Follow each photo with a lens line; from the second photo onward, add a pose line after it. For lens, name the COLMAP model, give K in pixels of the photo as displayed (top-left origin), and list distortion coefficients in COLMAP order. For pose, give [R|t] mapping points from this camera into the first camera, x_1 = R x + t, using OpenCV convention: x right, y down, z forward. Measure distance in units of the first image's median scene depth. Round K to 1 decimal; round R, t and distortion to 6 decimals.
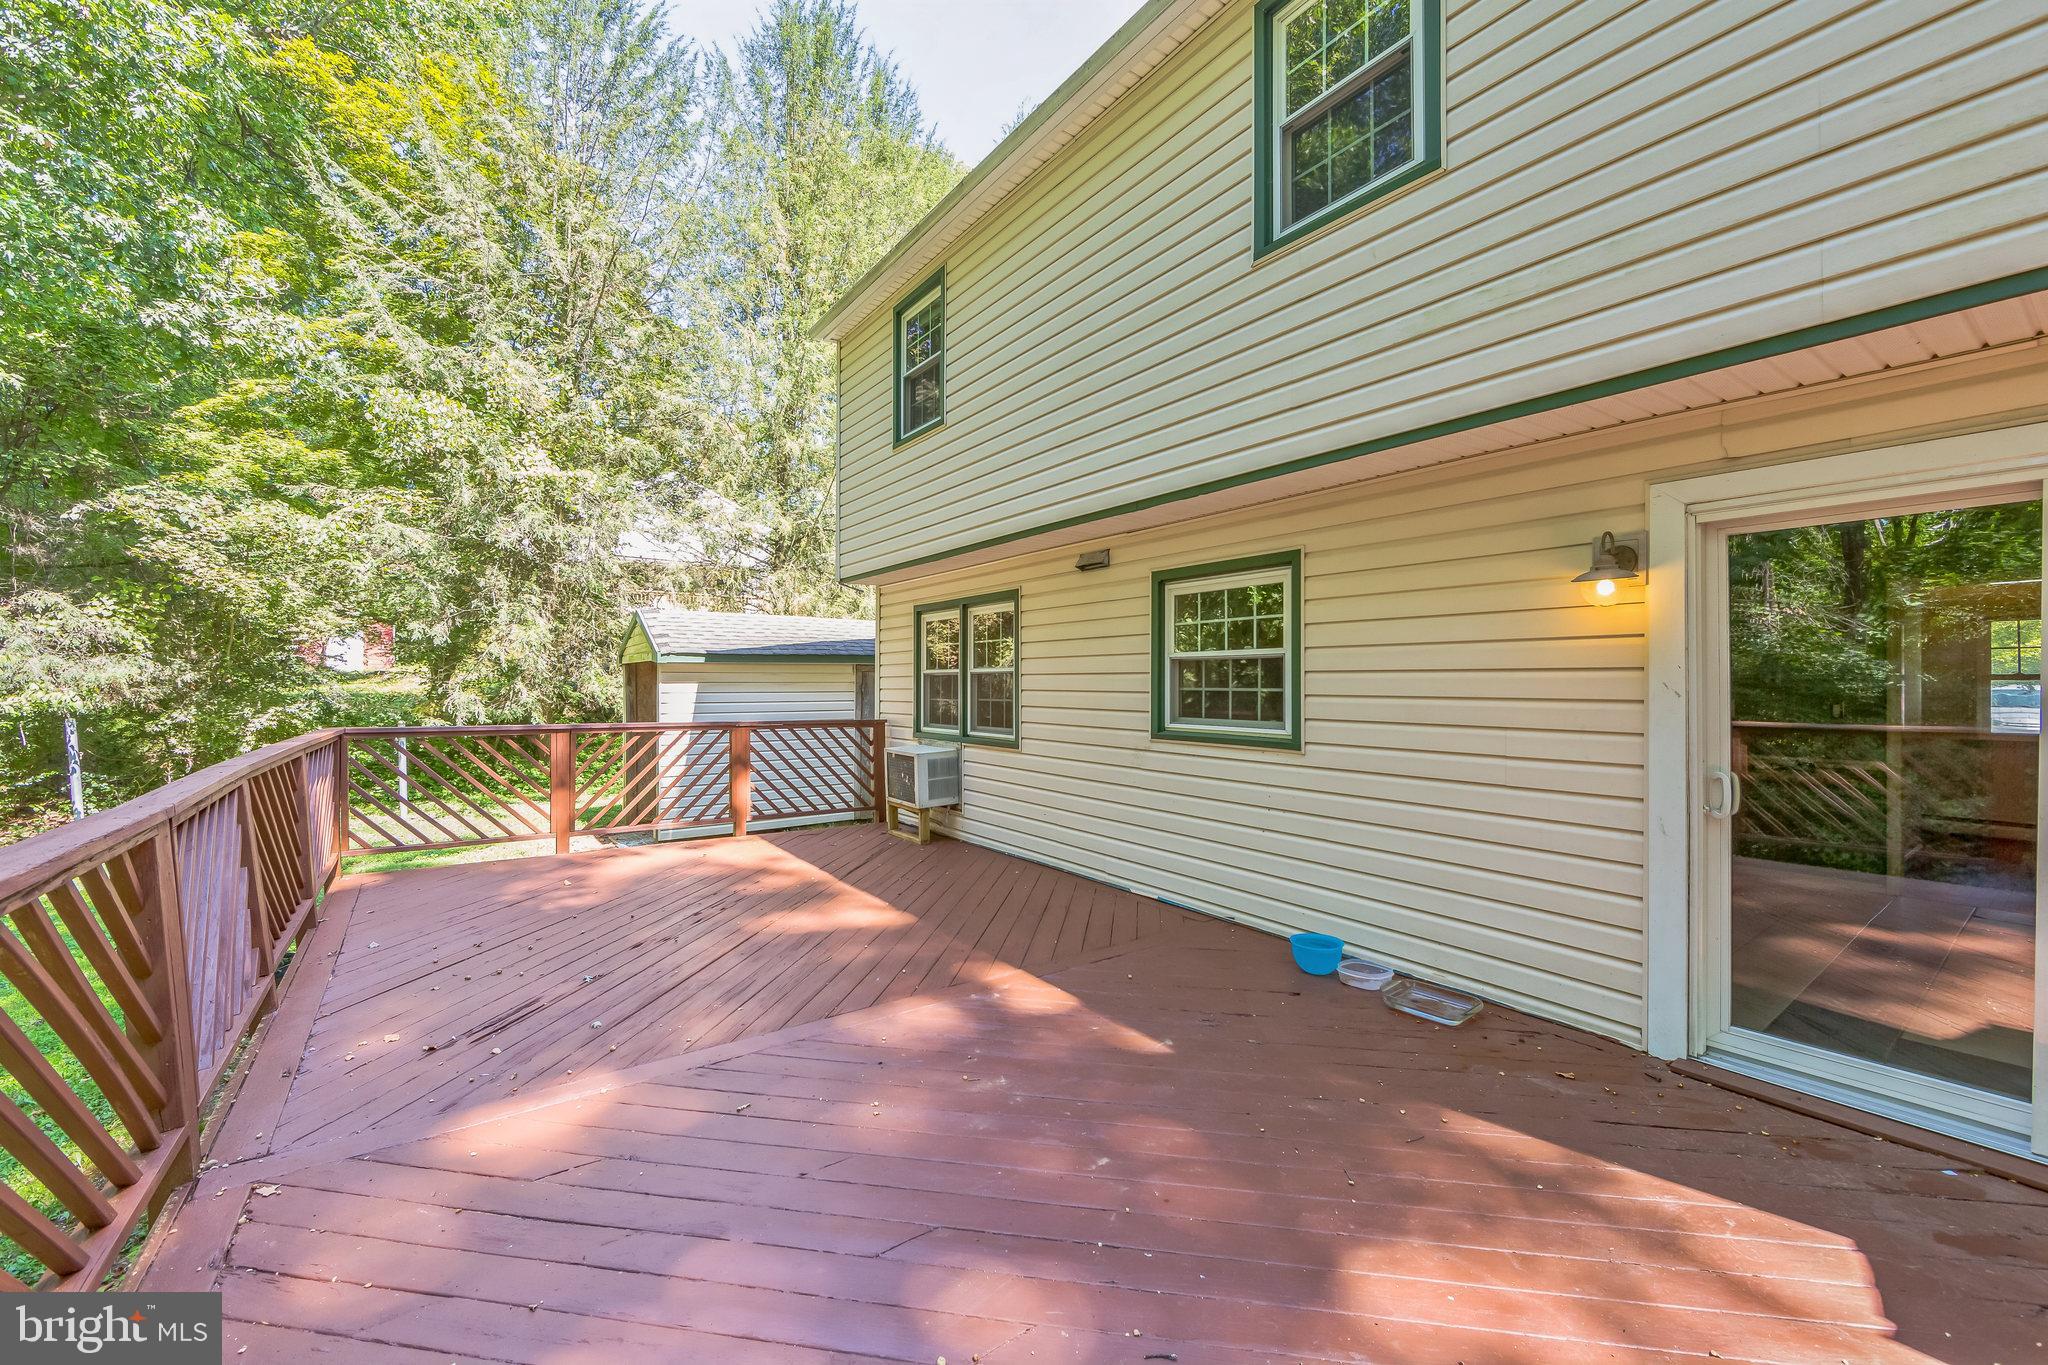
lens RADIAL K [[785.3, 0, 987.8], [0, 785.3, 681.3], [0, 0, 1]] dist [-0.000587, -0.000083]
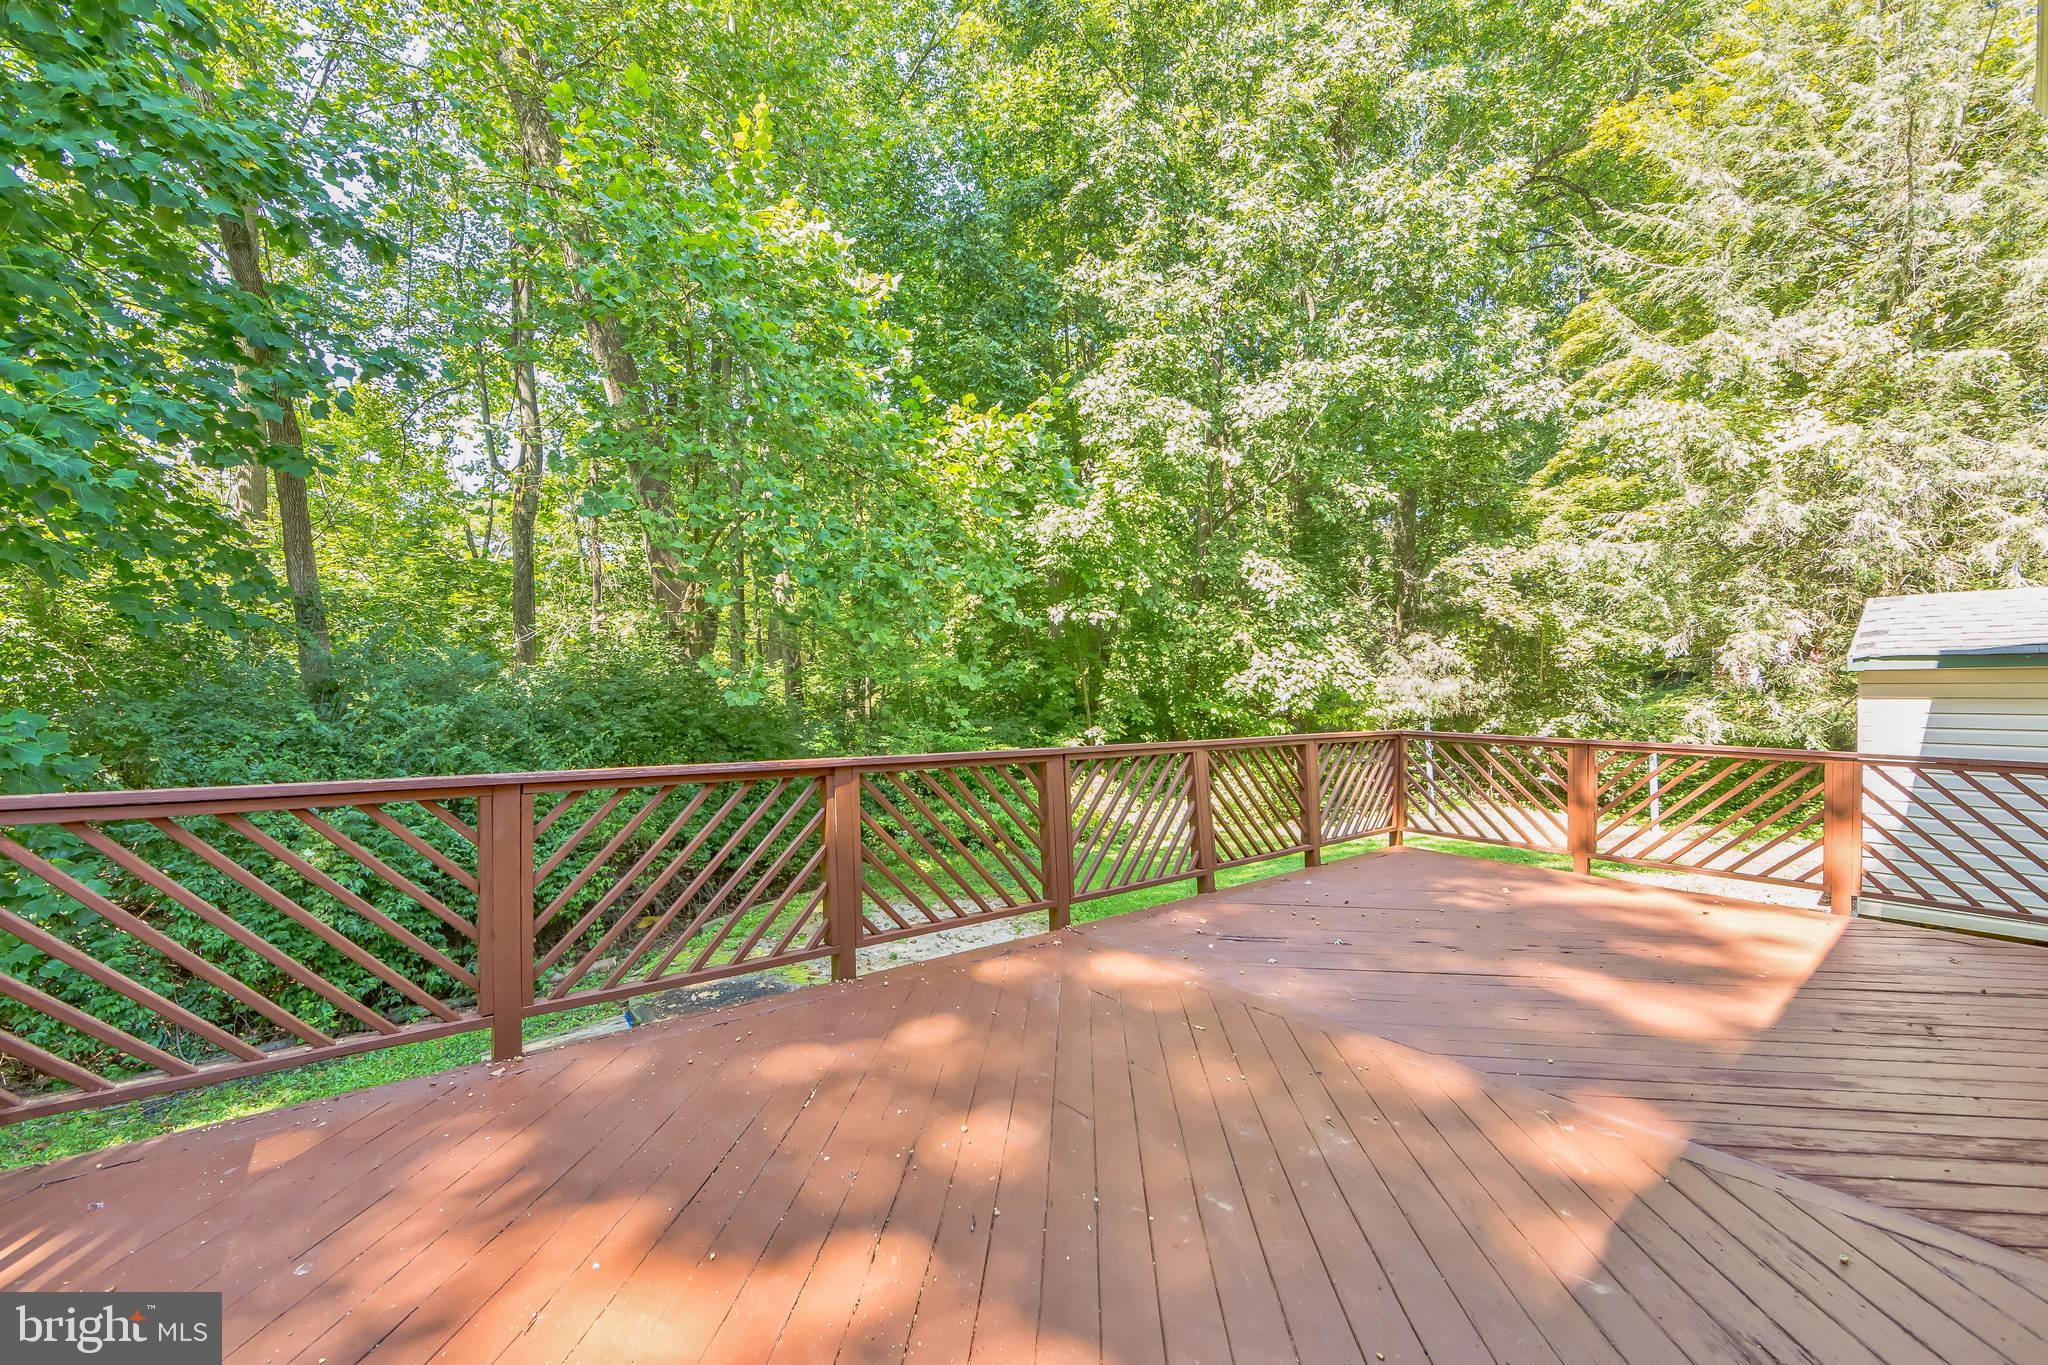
lens RADIAL K [[807.9, 0, 1034.1], [0, 807.9, 685.3], [0, 0, 1]] dist [-0.001987, -0.000376]
pose [[0.107936, -0.011227, -0.994094, 0.207865], [-0.001929, 0.999932, -0.011502, 0.000092], [0.994156, 0.003159, 0.107907, 0.125957]]
